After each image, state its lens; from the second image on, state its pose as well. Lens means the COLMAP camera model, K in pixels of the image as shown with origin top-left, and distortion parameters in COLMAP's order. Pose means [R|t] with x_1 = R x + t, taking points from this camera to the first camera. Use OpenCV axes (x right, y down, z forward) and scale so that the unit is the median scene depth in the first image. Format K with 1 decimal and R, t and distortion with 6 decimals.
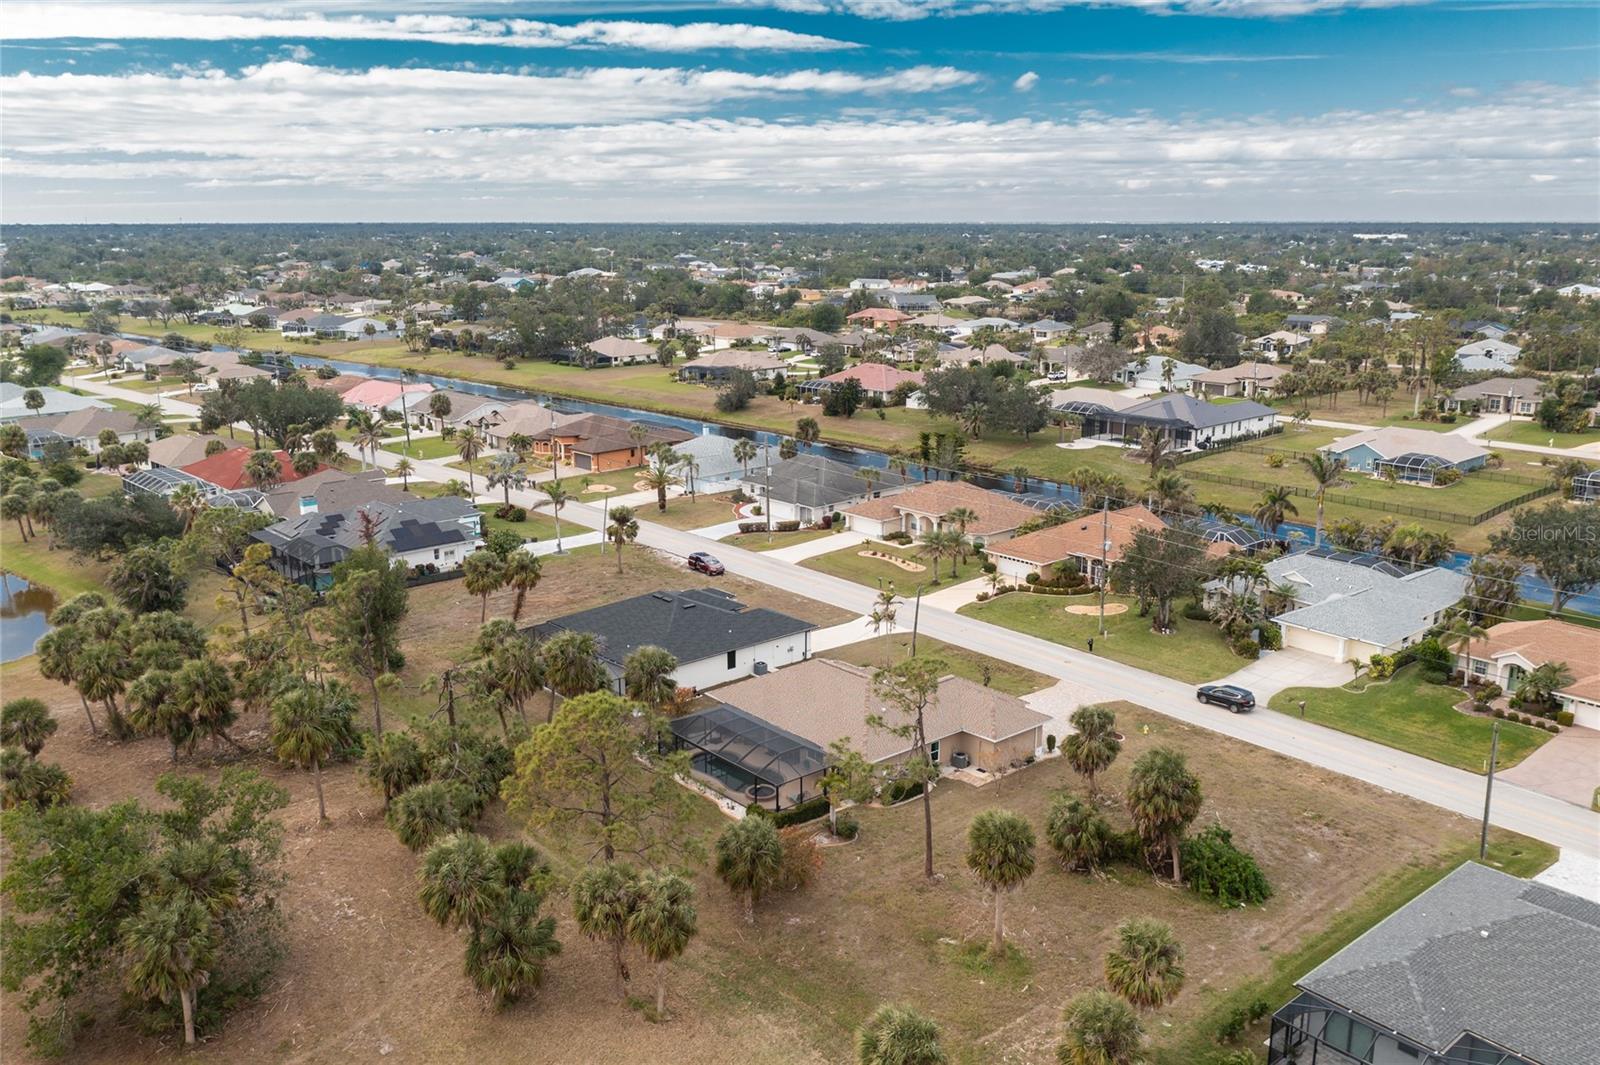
lens RADIAL K [[1339.4, 0, 800.0], [0, 1339.4, 532.5], [0, 0, 1]] dist [0.004801, -0.000777]
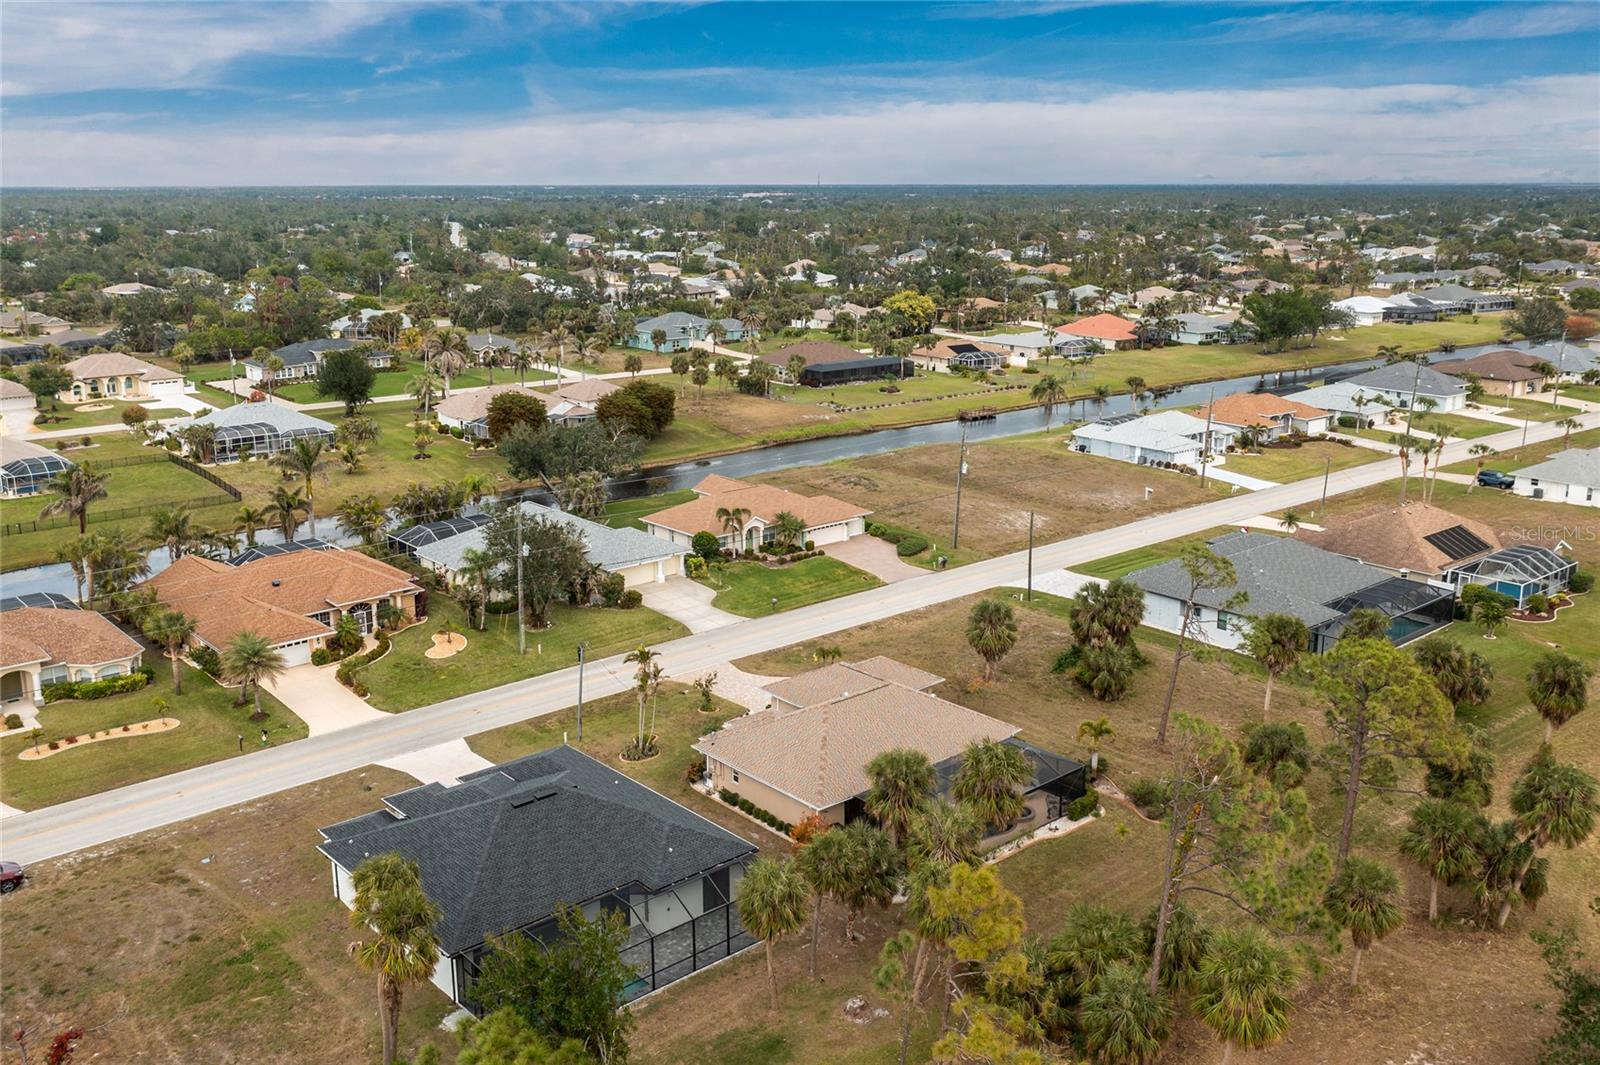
lens RADIAL K [[1339.4, 0, 800.0], [0, 1339.4, 532.5], [0, 0, 1]] dist [0.004801, -0.000777]
pose [[-0.007964, -0.246851, 0.969021, -0.734412], [0.238106, 0.940711, 0.241596, -0.202653], [-0.971207, 0.232653, 0.051285, 0.901446]]
